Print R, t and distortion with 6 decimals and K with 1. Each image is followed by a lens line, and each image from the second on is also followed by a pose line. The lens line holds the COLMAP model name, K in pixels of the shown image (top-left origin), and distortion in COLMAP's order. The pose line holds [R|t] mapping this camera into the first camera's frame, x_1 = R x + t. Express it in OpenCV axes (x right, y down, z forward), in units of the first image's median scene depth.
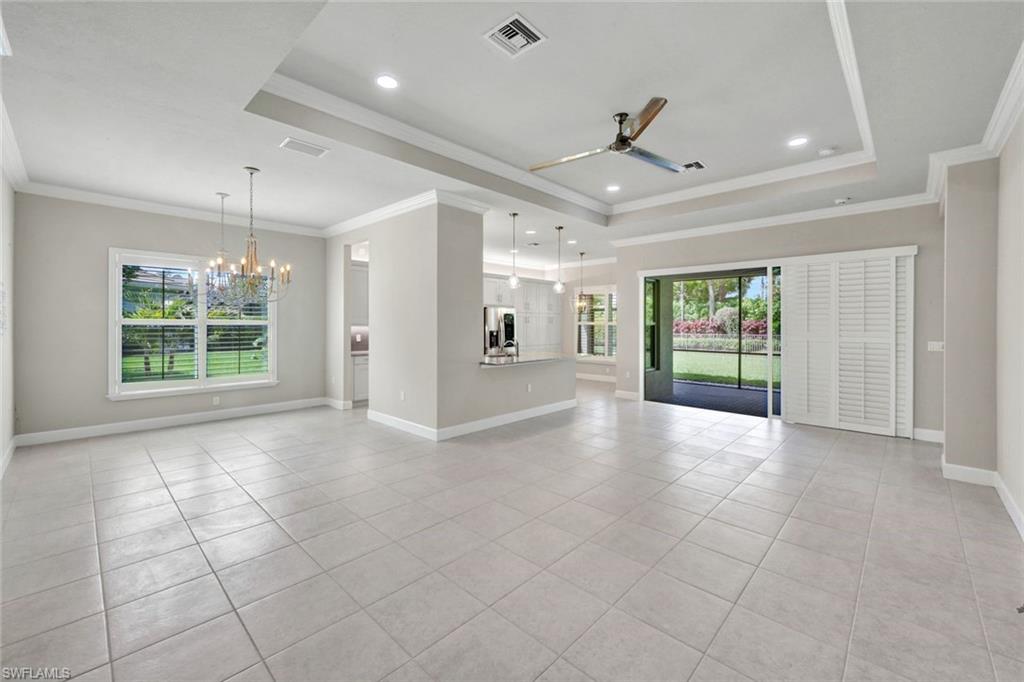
lens RADIAL K [[415.9, 0, 509.0], [0, 415.9, 333.7], [0, 0, 1]] dist [0.004379, -0.000373]
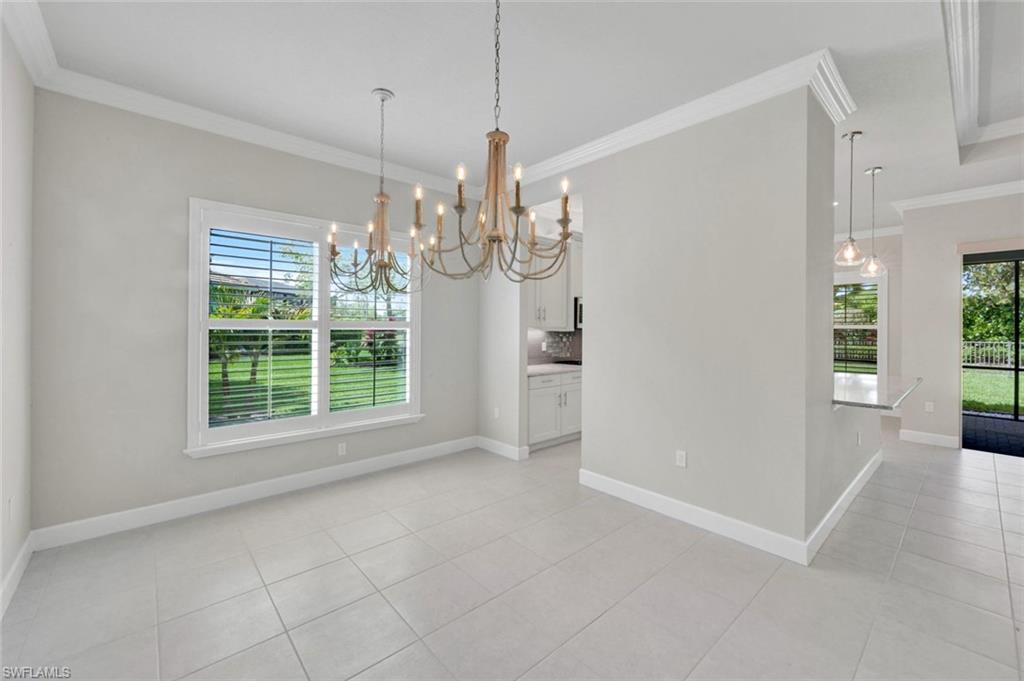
lens RADIAL K [[415.9, 0, 503.1], [0, 415.9, 332.5], [0, 0, 1]] dist [0.004379, -0.000373]
pose [[0.997186, 0.003896, -0.074869, -0.391845], [-0.004397, 0.999969, -0.006533, -0.011117], [0.074841, 0.006844, 0.997172, 0.372087]]
